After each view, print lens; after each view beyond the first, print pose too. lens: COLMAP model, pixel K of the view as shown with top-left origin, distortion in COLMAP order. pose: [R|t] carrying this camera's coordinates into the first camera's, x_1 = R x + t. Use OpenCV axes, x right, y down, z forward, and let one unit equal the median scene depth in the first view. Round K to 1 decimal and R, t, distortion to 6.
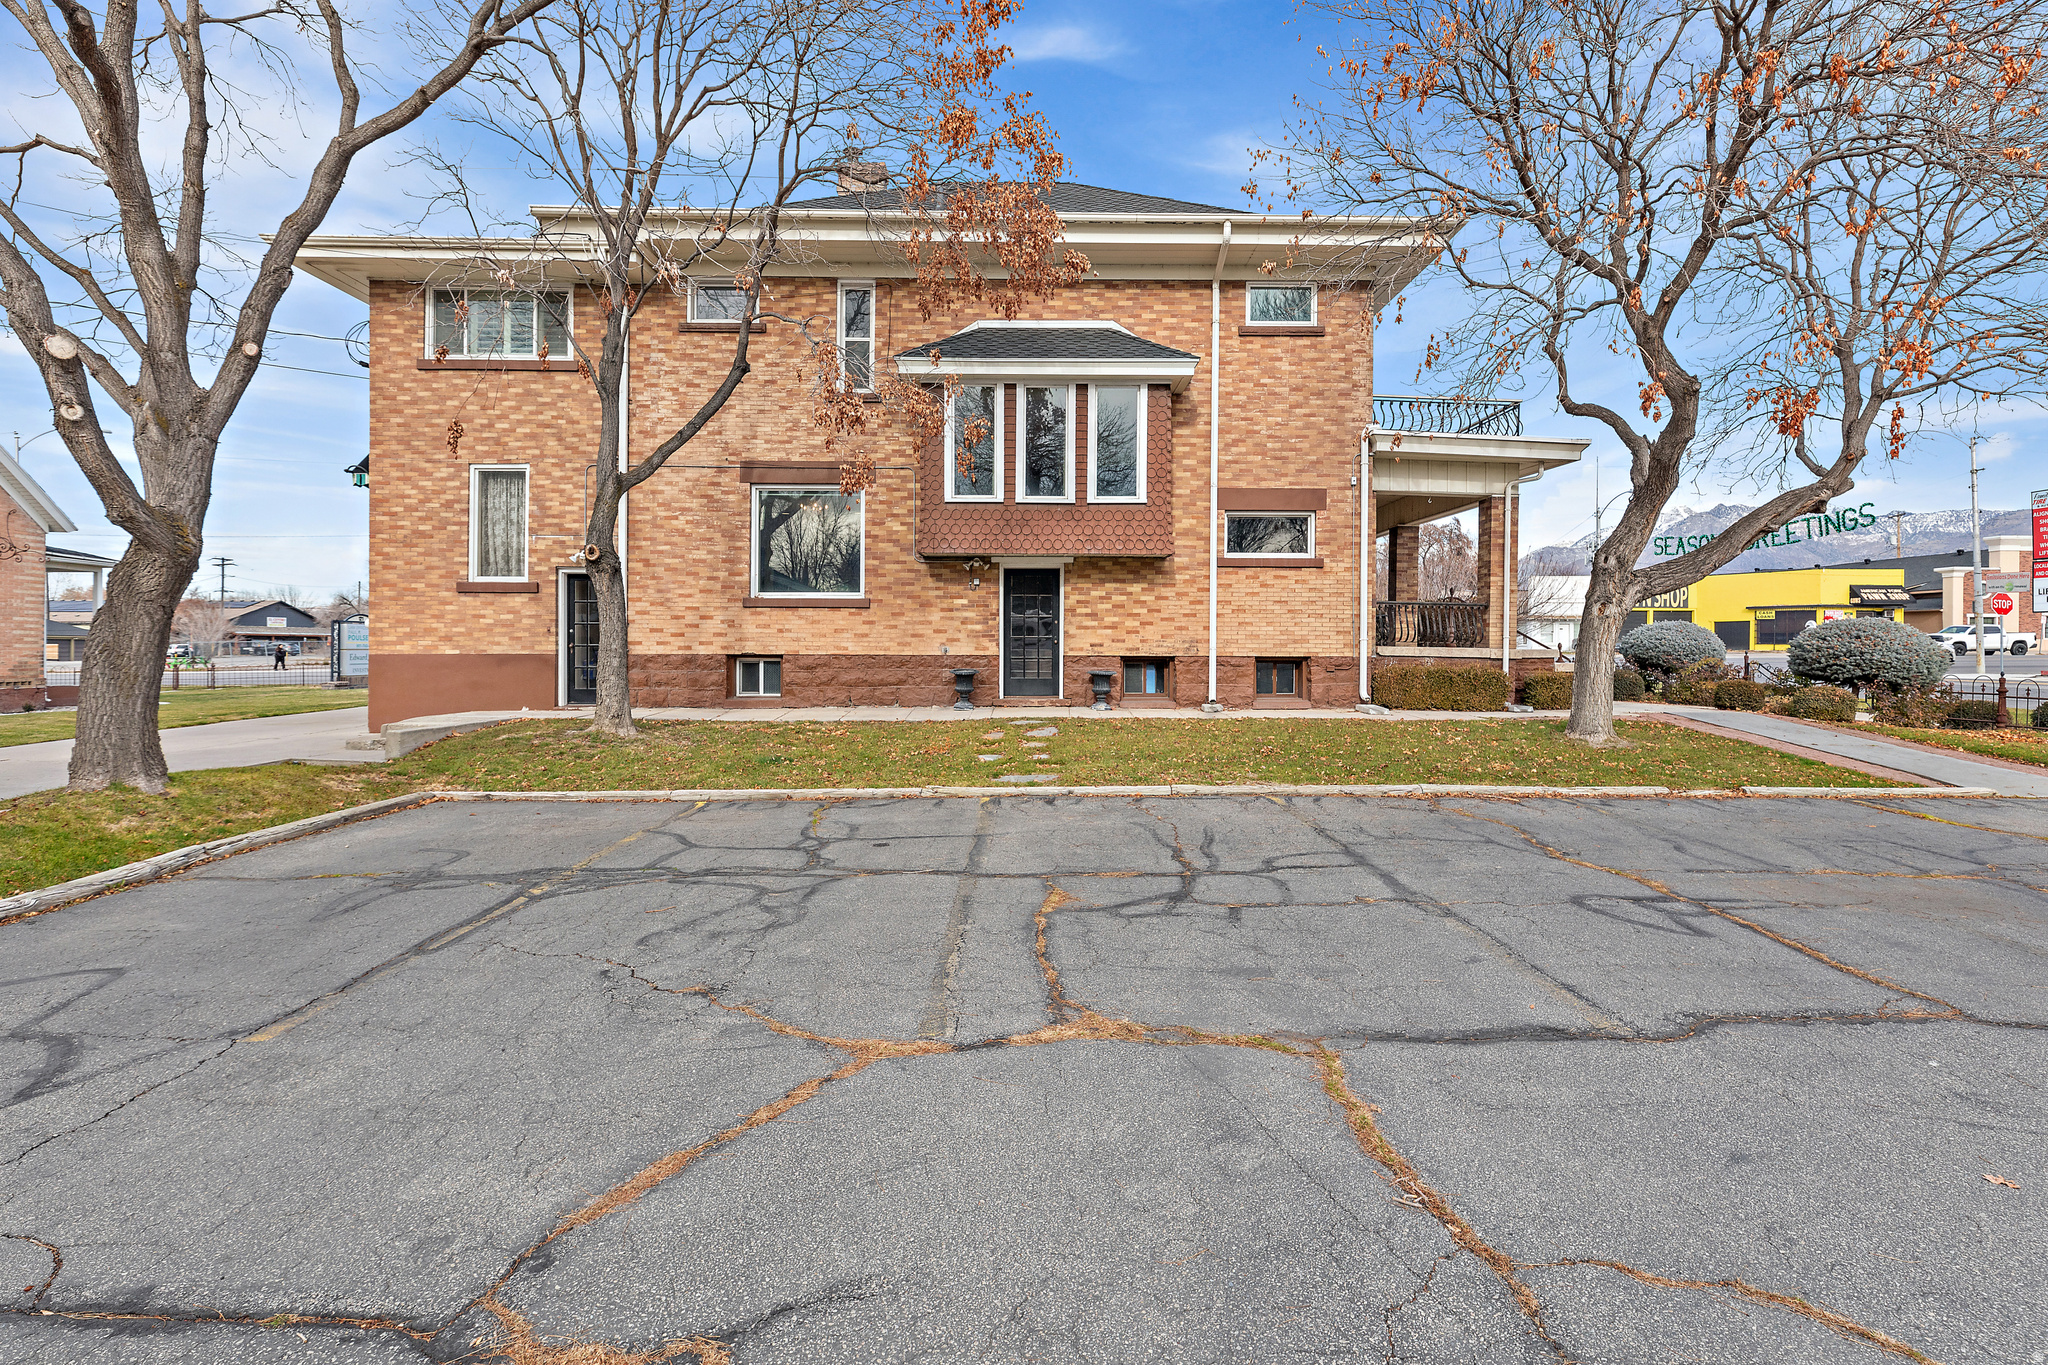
lens RADIAL K [[951.5, 0, 1026.6], [0, 951.5, 641.6], [0, 0, 1]] dist [0.001545, 0.000042]
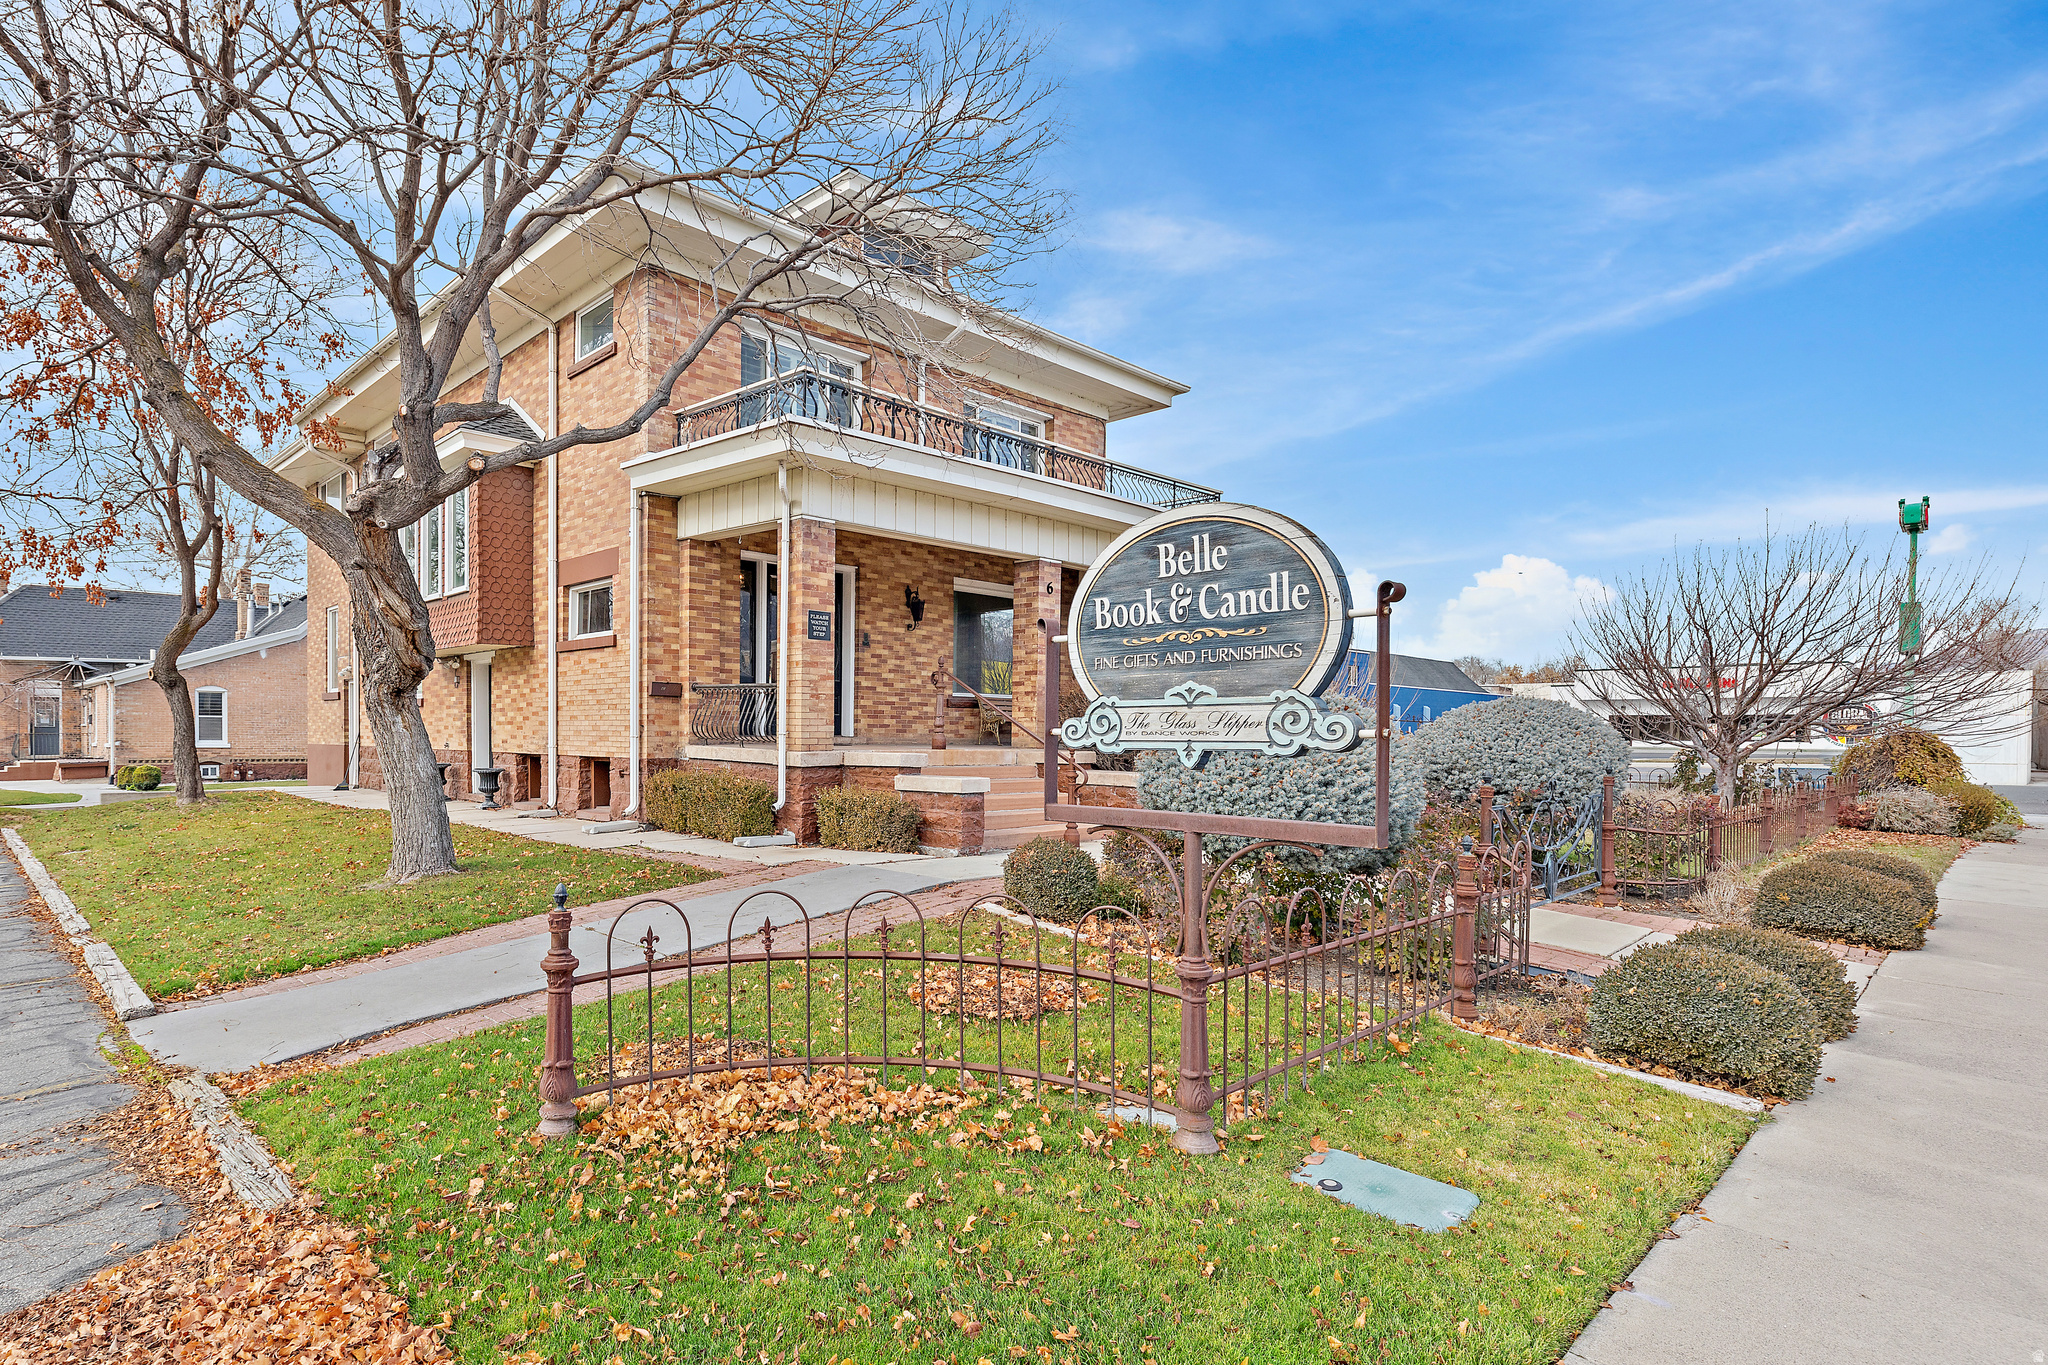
lens RADIAL K [[1058.9, 0, 900.4], [0, 1058.9, 735.3], [0, 0, 1]] dist [0.009704, -0.000012]
pose [[0.663582, 0.003077, -0.748097, 1.135424], [-0.000398, 0.999993, 0.003760, -0.006646], [0.748104, -0.002197, 0.663578, 0.591204]]
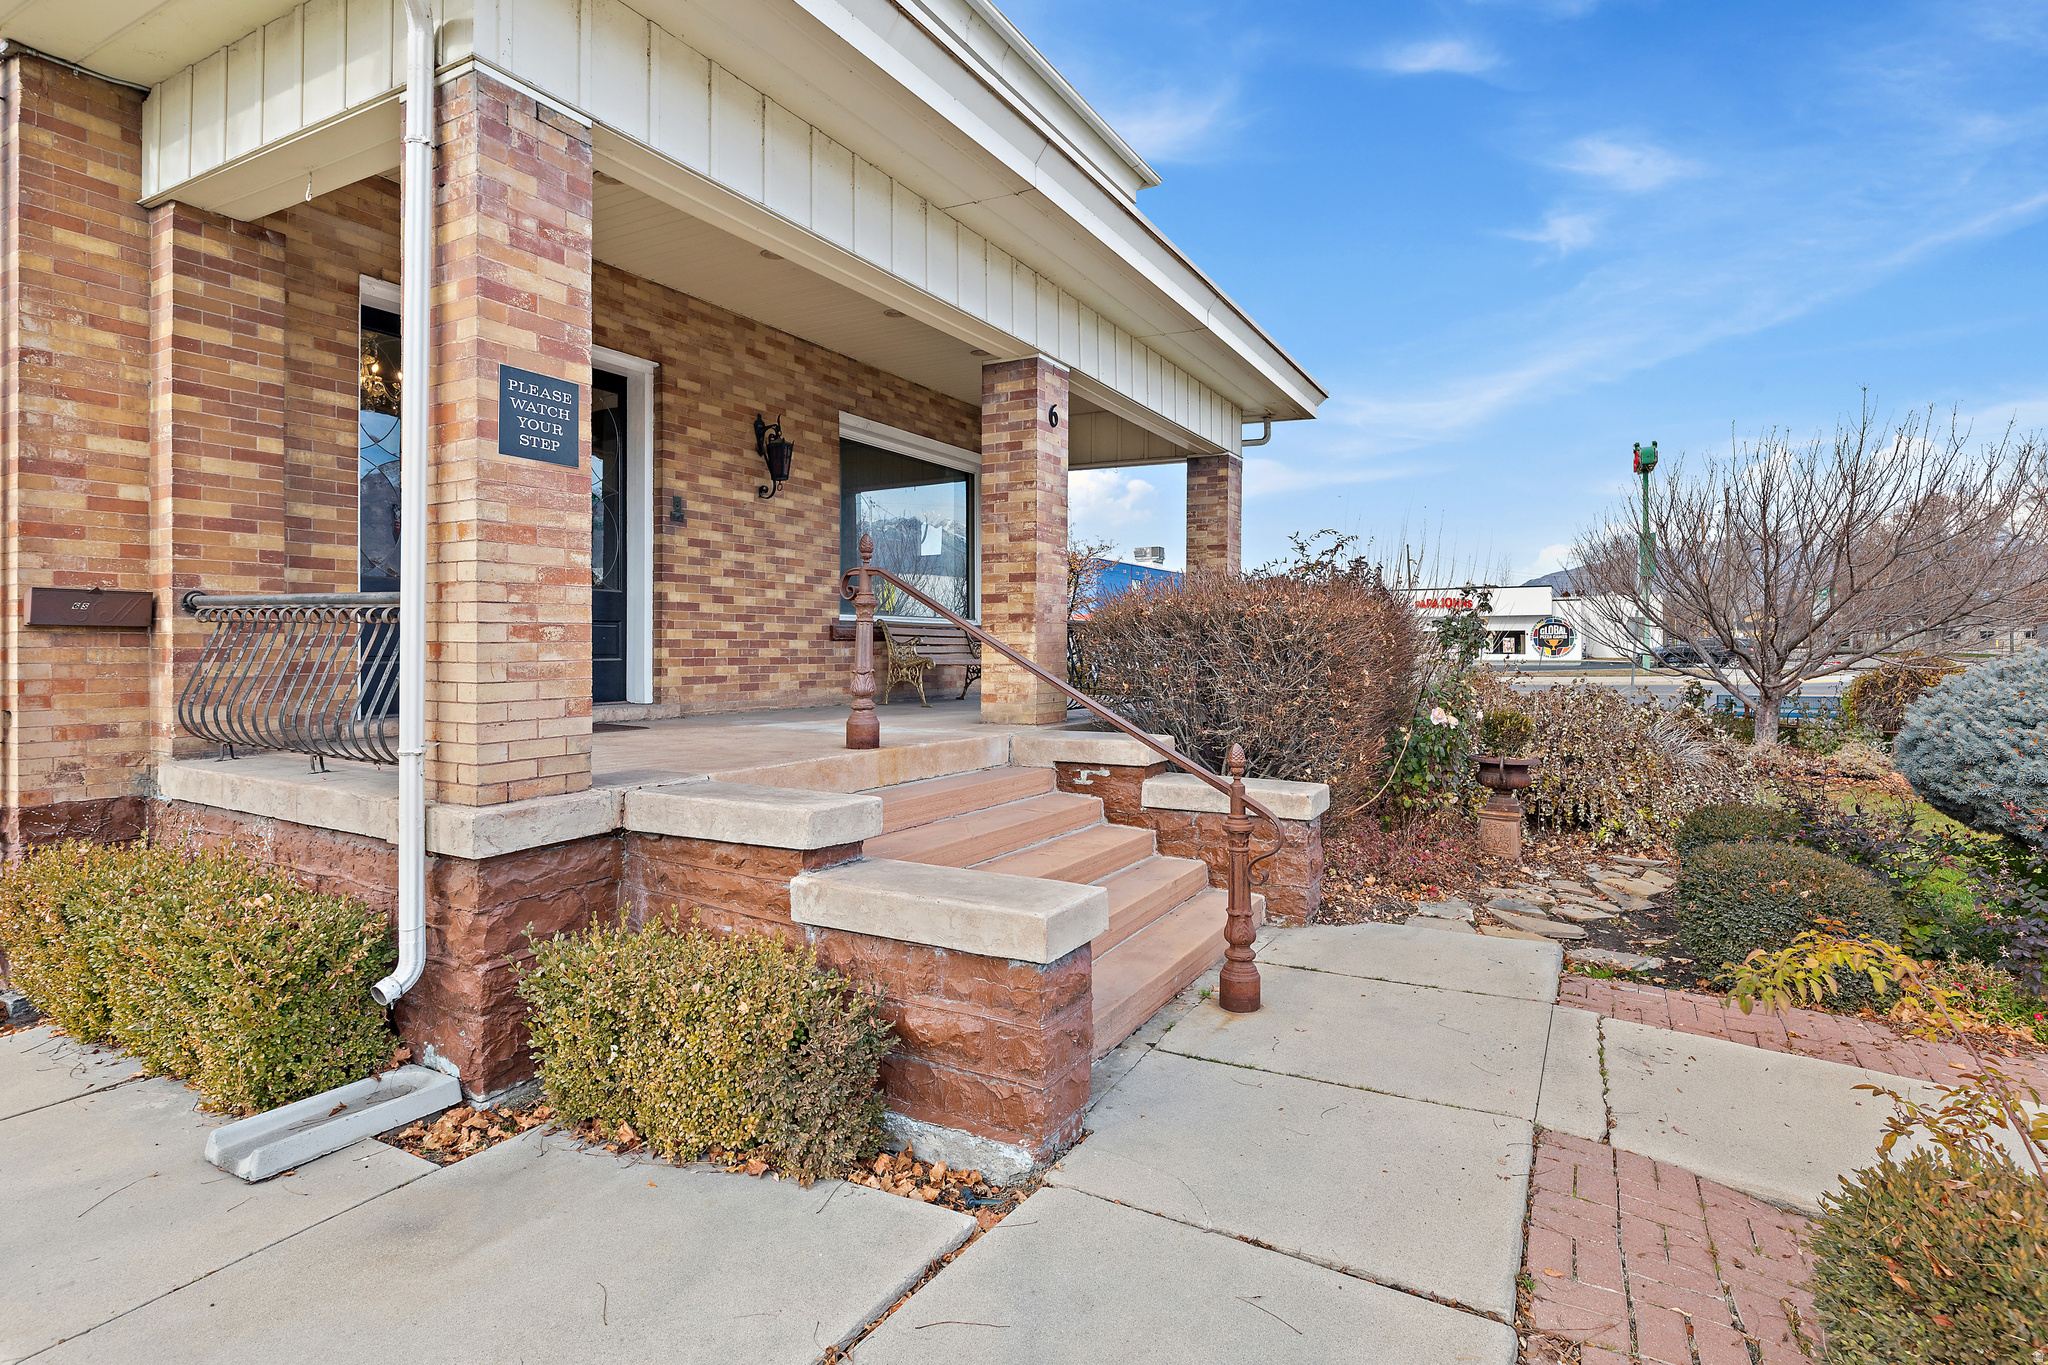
lens RADIAL K [[1006.3, 0, 1036.5], [0, 1006.3, 643.2], [0, 0, 1]] dist [-0.000695, -0.000031]
pose [[0.865832, -0.008753, -0.500259, 0.749962], [0.009108, 0.999957, -0.001732, -0.027469], [0.500252, -0.003057, 0.865874, 0.903388]]
